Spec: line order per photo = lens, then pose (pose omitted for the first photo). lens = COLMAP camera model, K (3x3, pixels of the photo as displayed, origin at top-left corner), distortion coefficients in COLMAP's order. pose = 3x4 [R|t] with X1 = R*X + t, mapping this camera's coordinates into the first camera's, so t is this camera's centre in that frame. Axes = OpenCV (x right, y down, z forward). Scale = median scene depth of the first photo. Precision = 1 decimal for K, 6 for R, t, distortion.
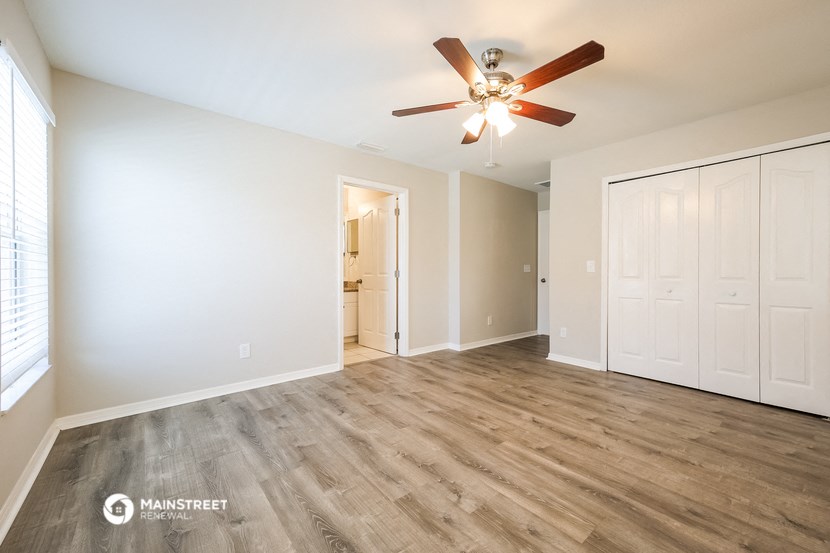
lens RADIAL K [[379.5, 0, 419.7], [0, 379.5, 290.5], [0, 0, 1]] dist [-0.002325, -0.000317]
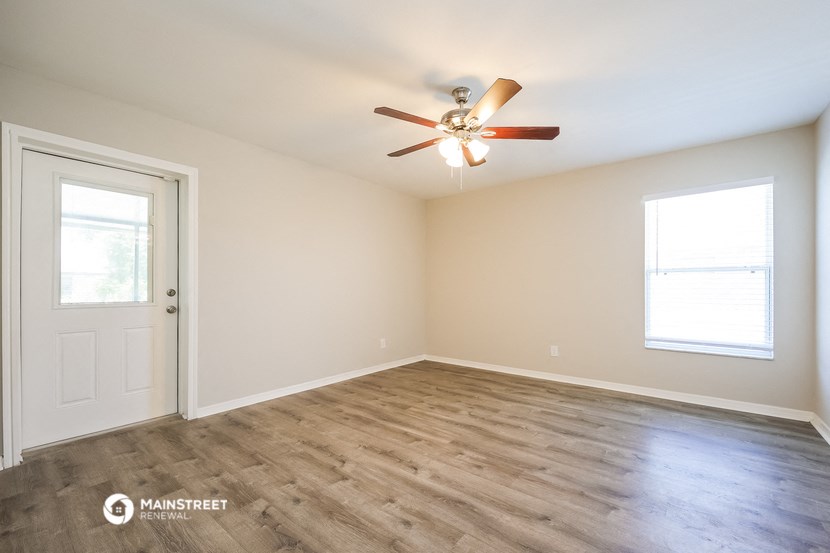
lens RADIAL K [[379.5, 0, 419.7], [0, 379.5, 290.5], [0, 0, 1]] dist [-0.002325, -0.000317]
pose [[-0.983429, 0.003728, -0.181253, 0.504590], [-0.005308, 0.998768, 0.049341, -0.101434], [0.181213, 0.049486, -0.982198, 2.050993]]
